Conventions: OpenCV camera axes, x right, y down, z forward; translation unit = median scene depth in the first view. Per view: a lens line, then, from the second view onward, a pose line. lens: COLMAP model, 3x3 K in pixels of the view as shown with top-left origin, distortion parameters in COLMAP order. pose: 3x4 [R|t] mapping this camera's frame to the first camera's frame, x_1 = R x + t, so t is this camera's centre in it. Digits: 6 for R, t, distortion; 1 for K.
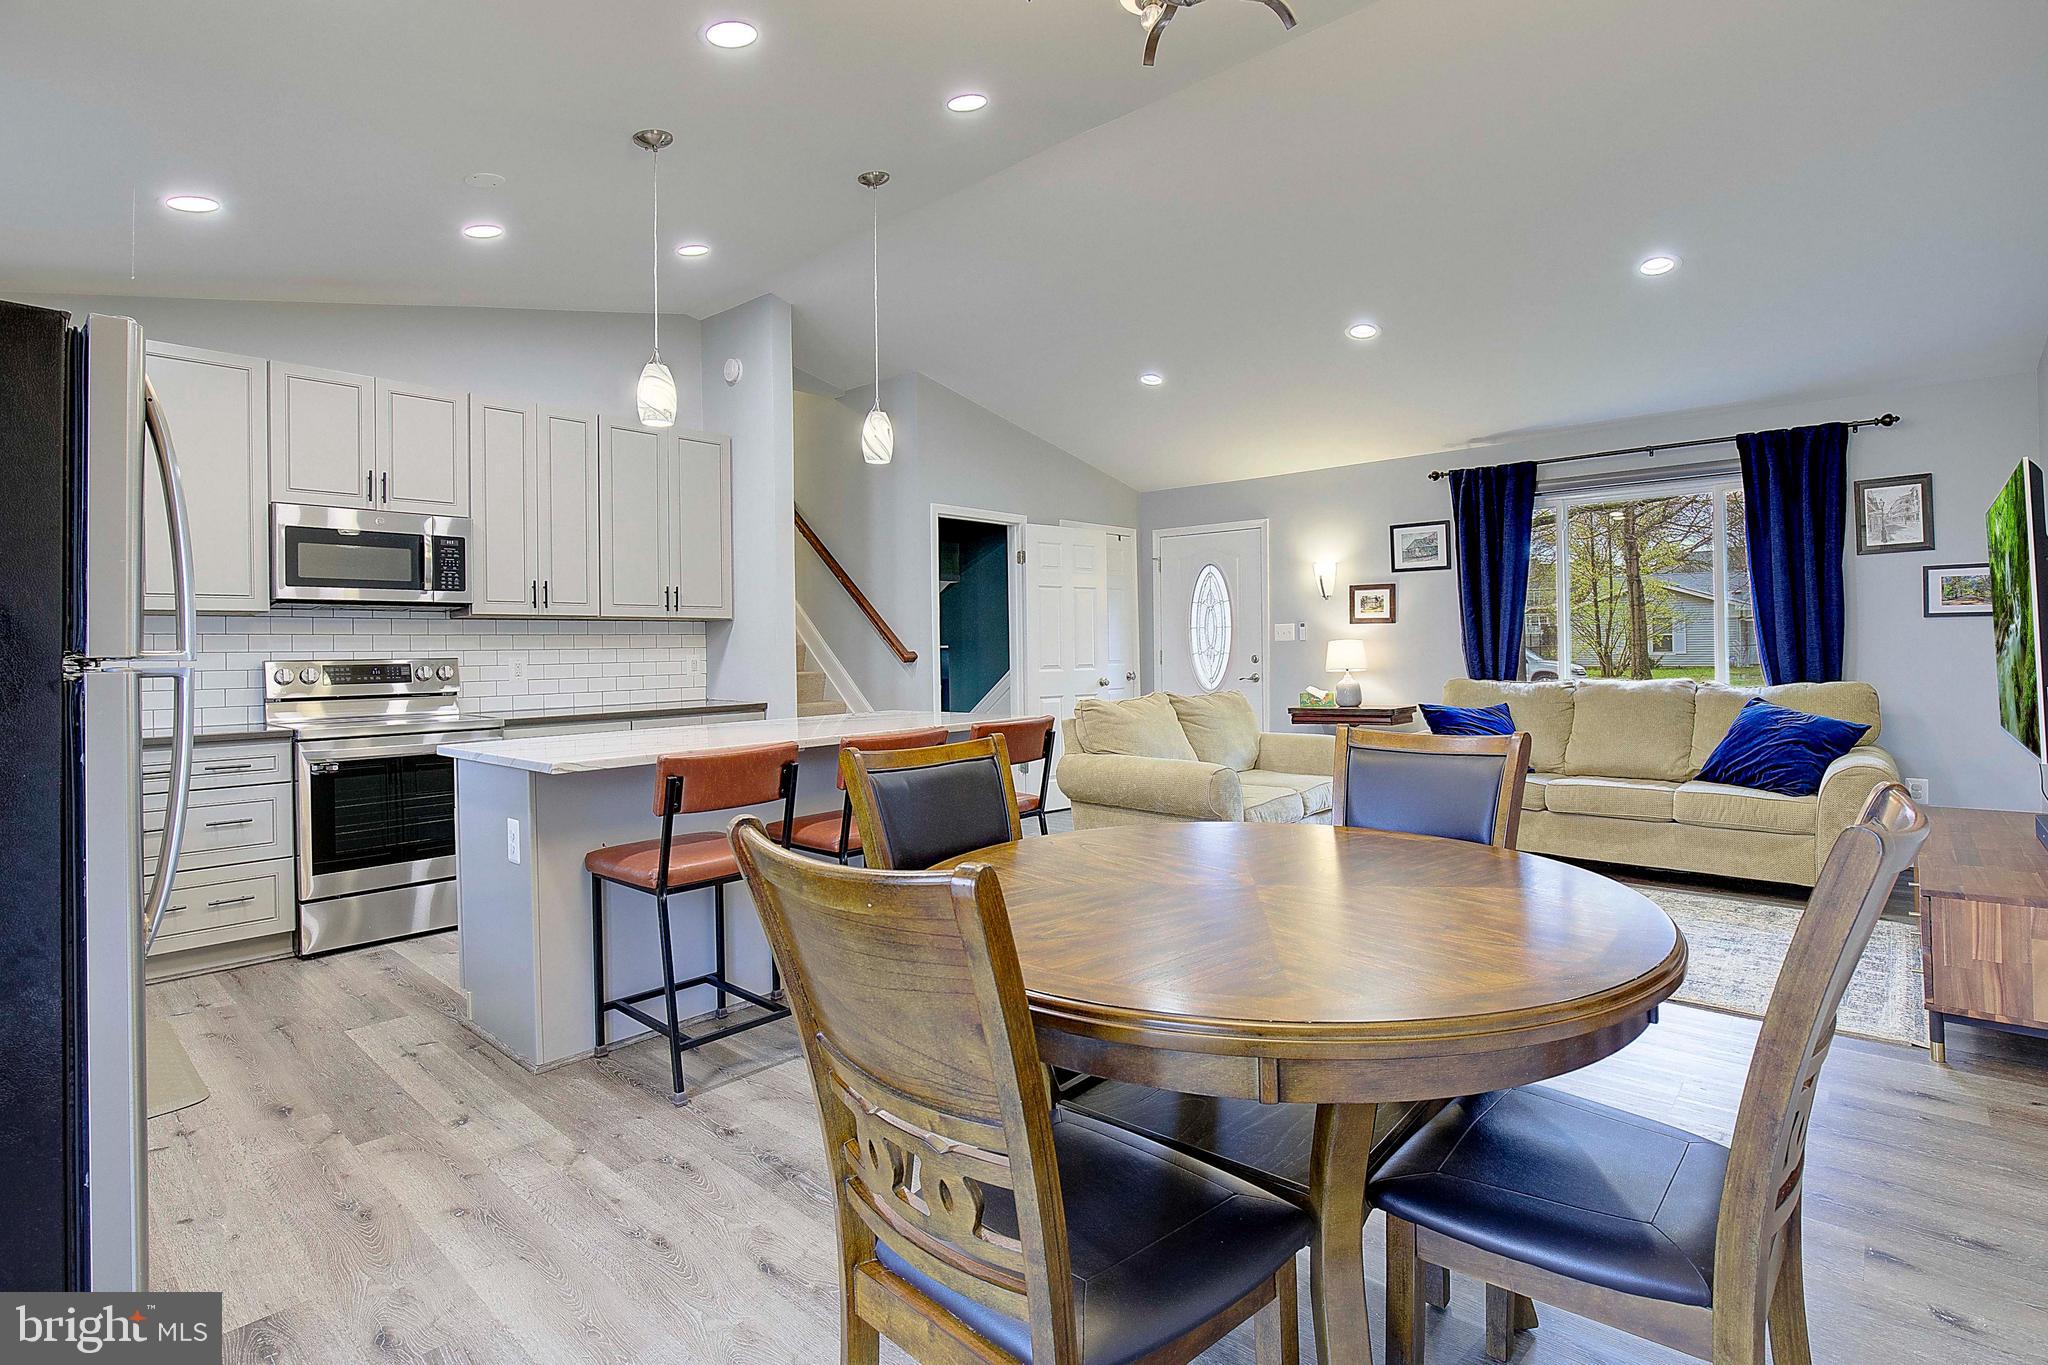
lens RADIAL K [[956.7, 0, 1066.0], [0, 956.7, 640.4], [0, 0, 1]] dist [-0.018837, 0.003229]
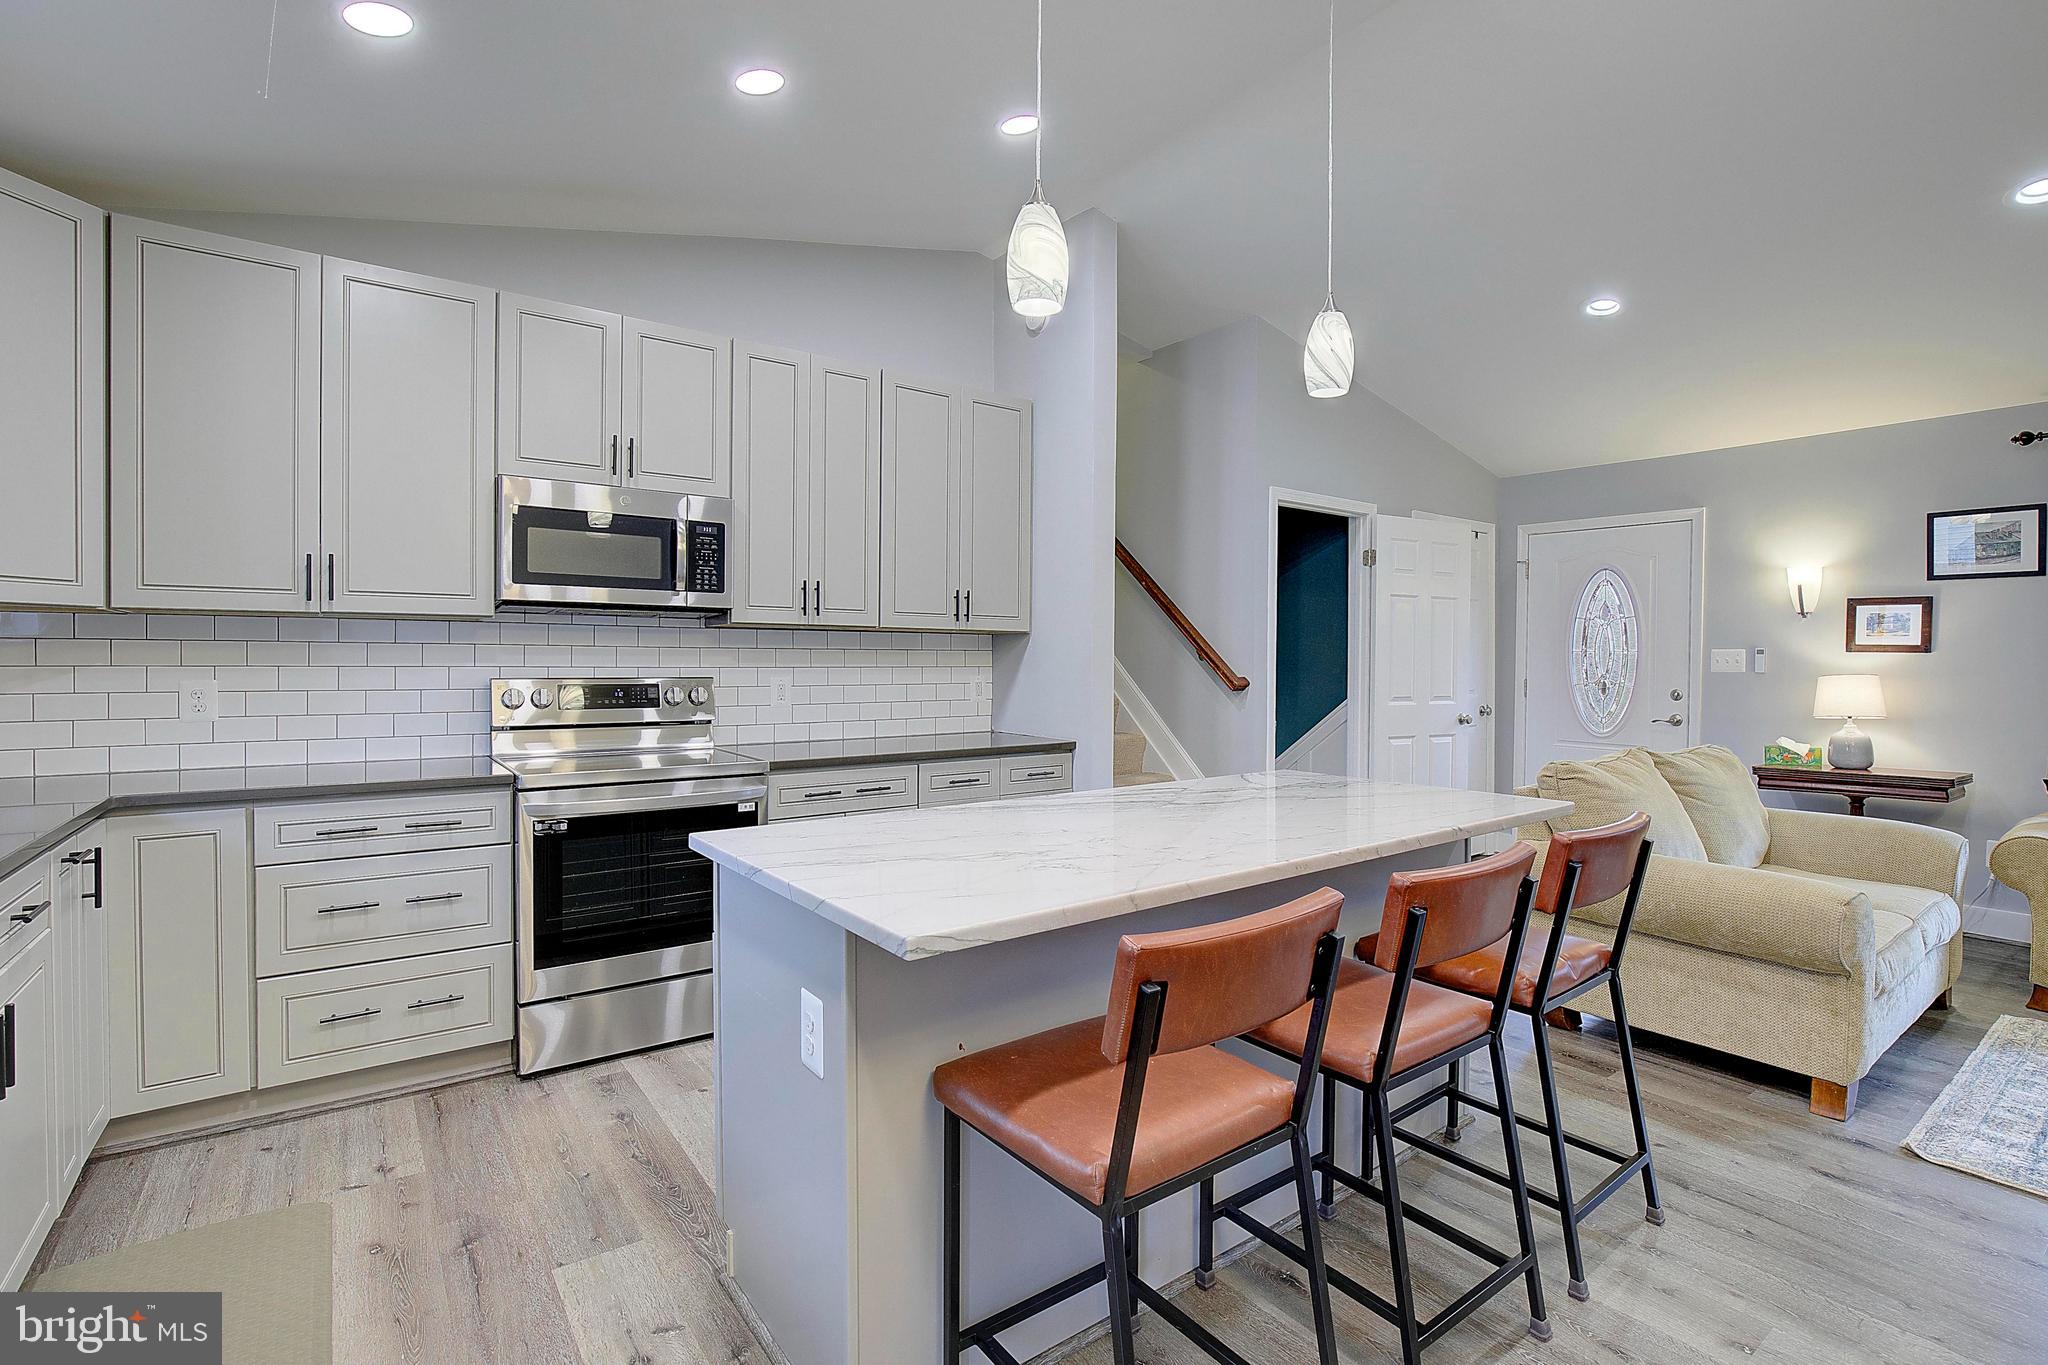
lens RADIAL K [[956.7, 0, 1078.4], [0, 956.7, 658.4], [0, 0, 1]] dist [-0.018837, 0.003229]
pose [[0.980710, 0.021700, -0.194260, -0.188505], [-0.020258, 0.999751, 0.009406, -0.011040], [0.194415, -0.005289, 0.980905, 0.280623]]
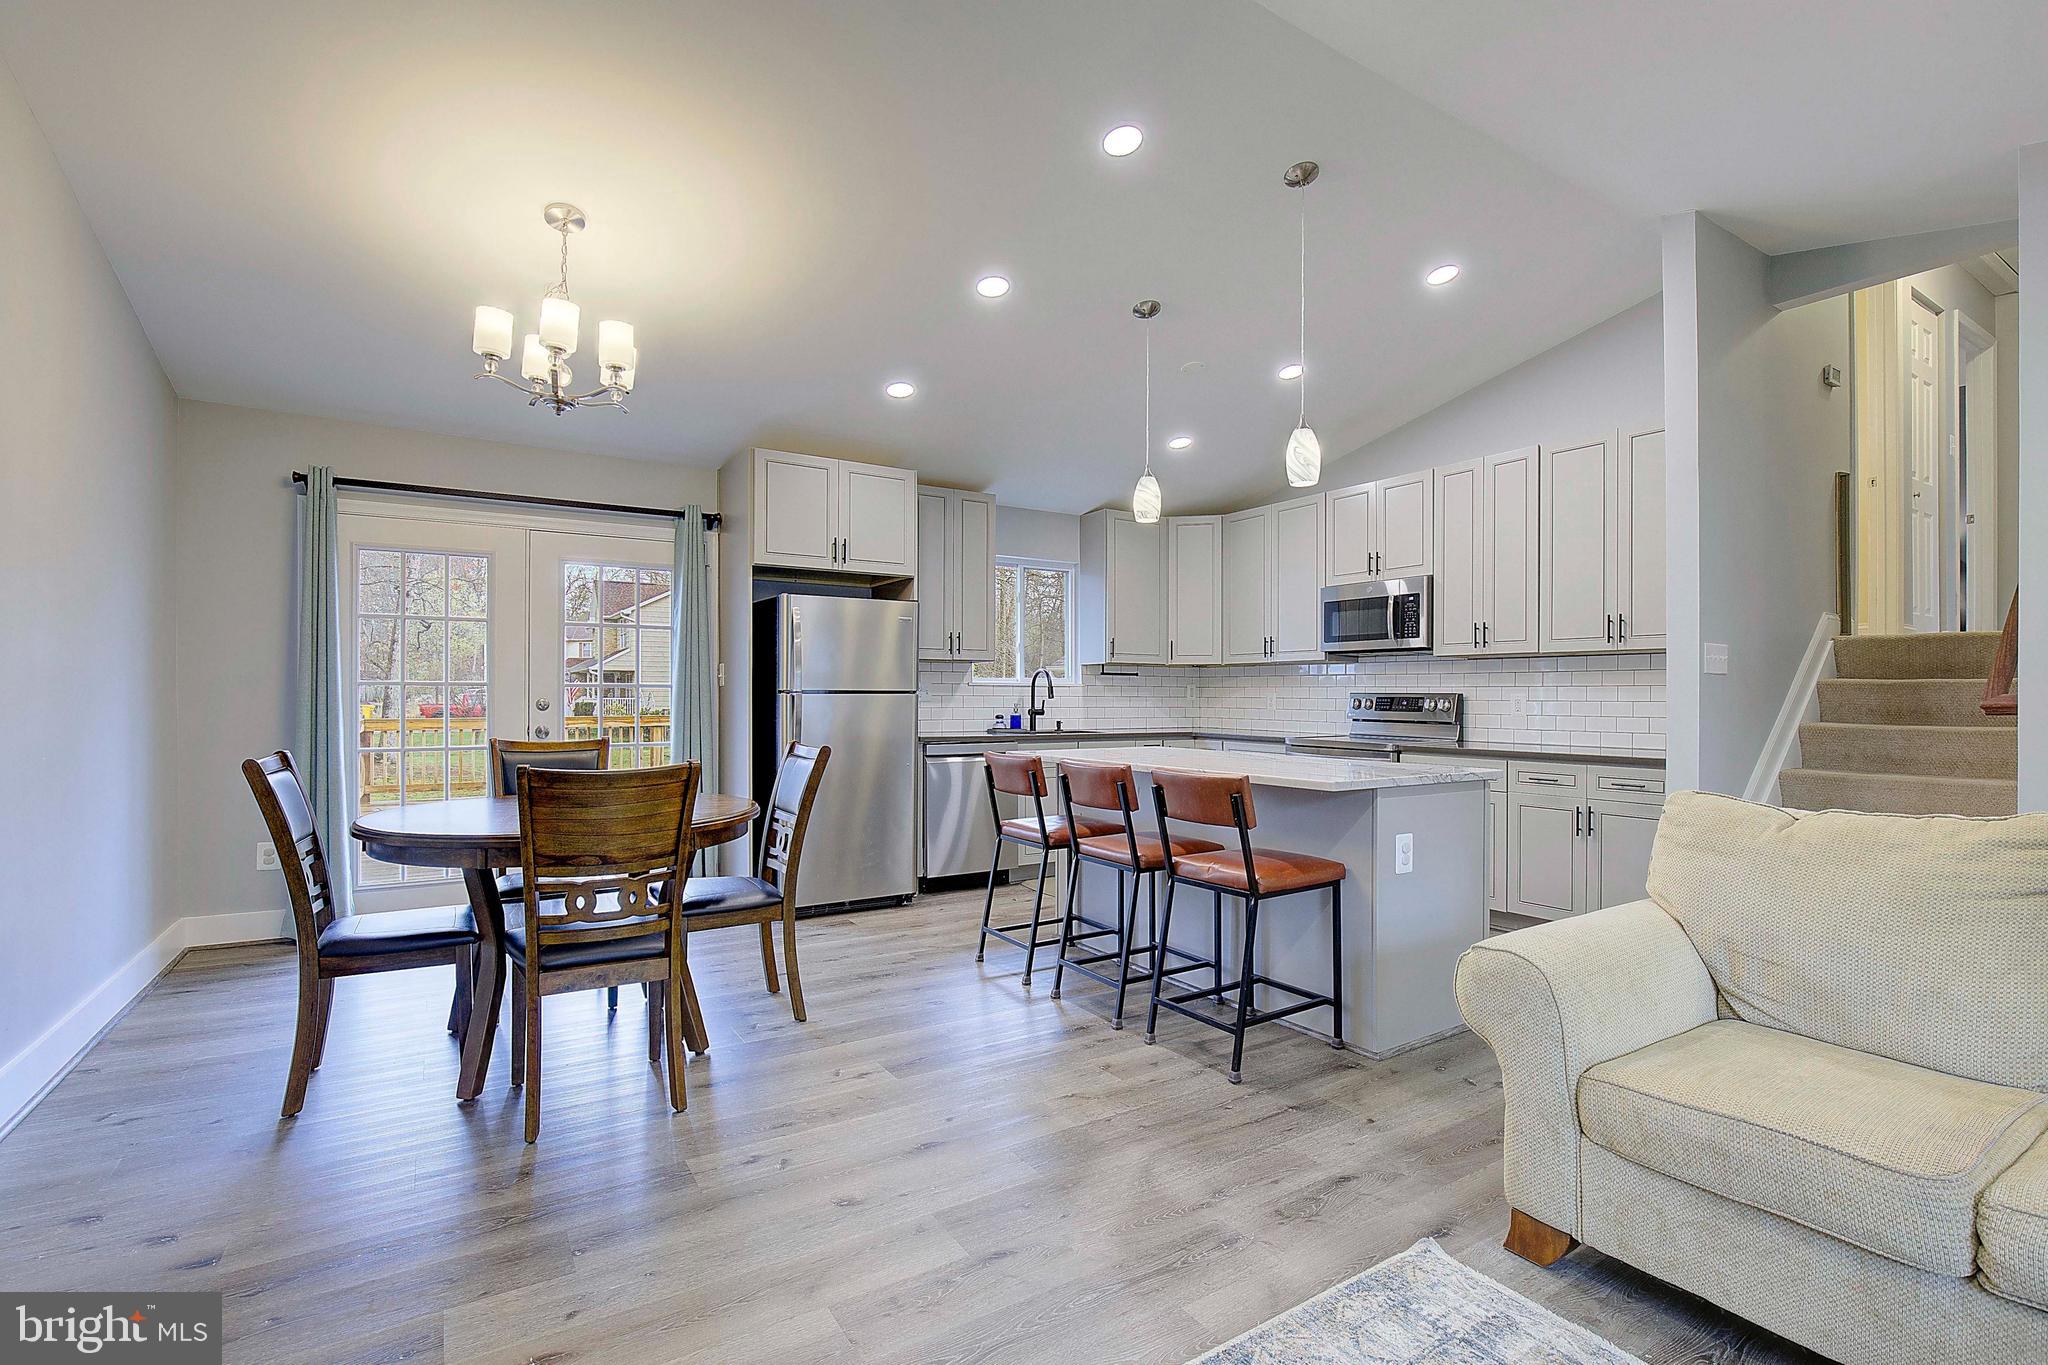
lens RADIAL K [[956.7, 0, 1047.9], [0, 956.7, 683.3], [0, 0, 1]] dist [-0.018837, 0.003229]
pose [[-0.268018, 0.003856, -0.963406, 0.624532], [0.008003, 0.999966, 0.001776, 0.000108], [0.963381, -0.007234, -0.268040, 0.831452]]
